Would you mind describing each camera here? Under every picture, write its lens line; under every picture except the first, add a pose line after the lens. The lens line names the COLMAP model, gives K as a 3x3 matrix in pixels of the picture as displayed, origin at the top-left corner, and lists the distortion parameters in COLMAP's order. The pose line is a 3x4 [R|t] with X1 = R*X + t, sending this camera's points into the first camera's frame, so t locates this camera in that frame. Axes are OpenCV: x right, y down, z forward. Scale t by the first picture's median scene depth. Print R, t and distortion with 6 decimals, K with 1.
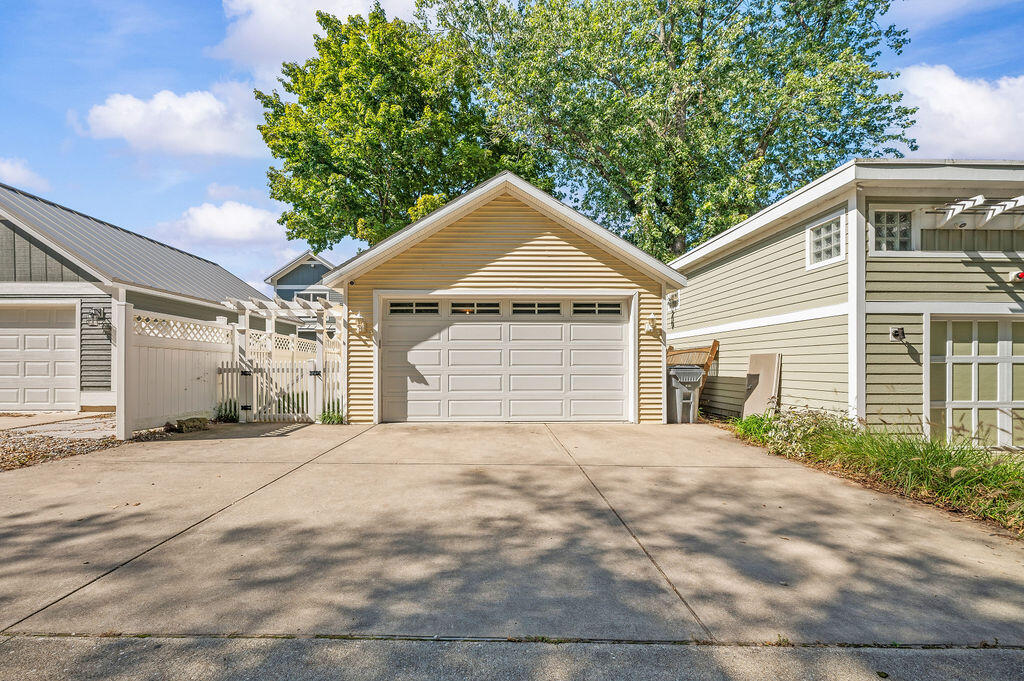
lens RADIAL K [[413.6, 0, 509.3], [0, 413.6, 364.9], [0, 0, 1]] dist [0.002139, 0.000435]
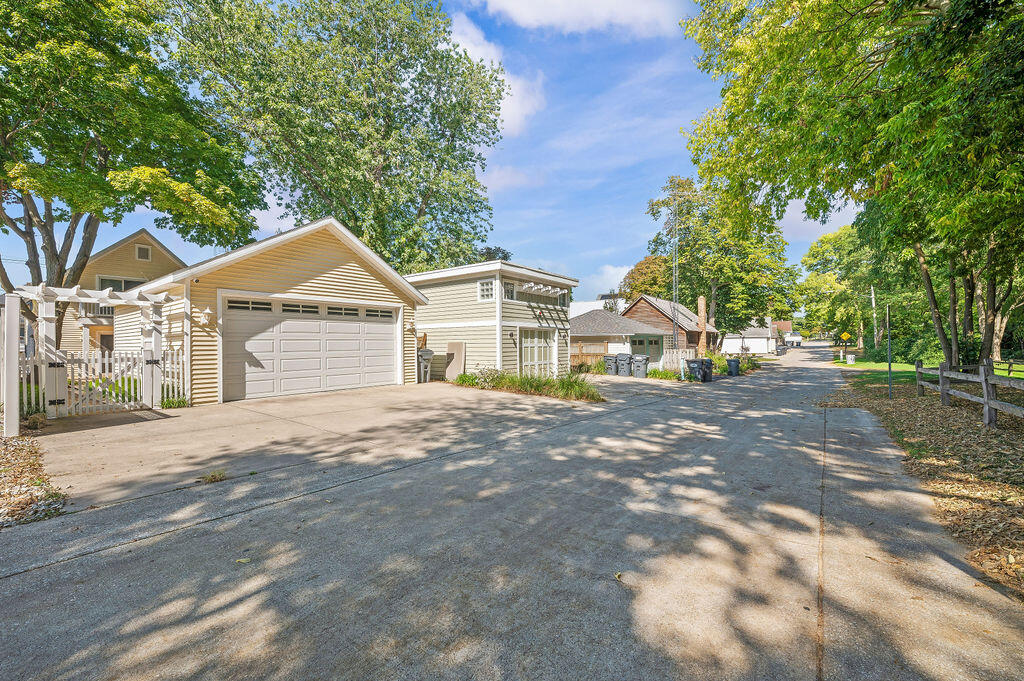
lens RADIAL K [[406.3, 0, 511.3], [0, 406.3, 344.8], [0, 0, 1]] dist [0.000196, -0.000383]
pose [[0.625895, -0.006725, 0.779879, -0.703247], [0.005599, 0.999976, 0.004130, -0.023182], [-0.779887, 0.001782, 0.625917, -0.364982]]
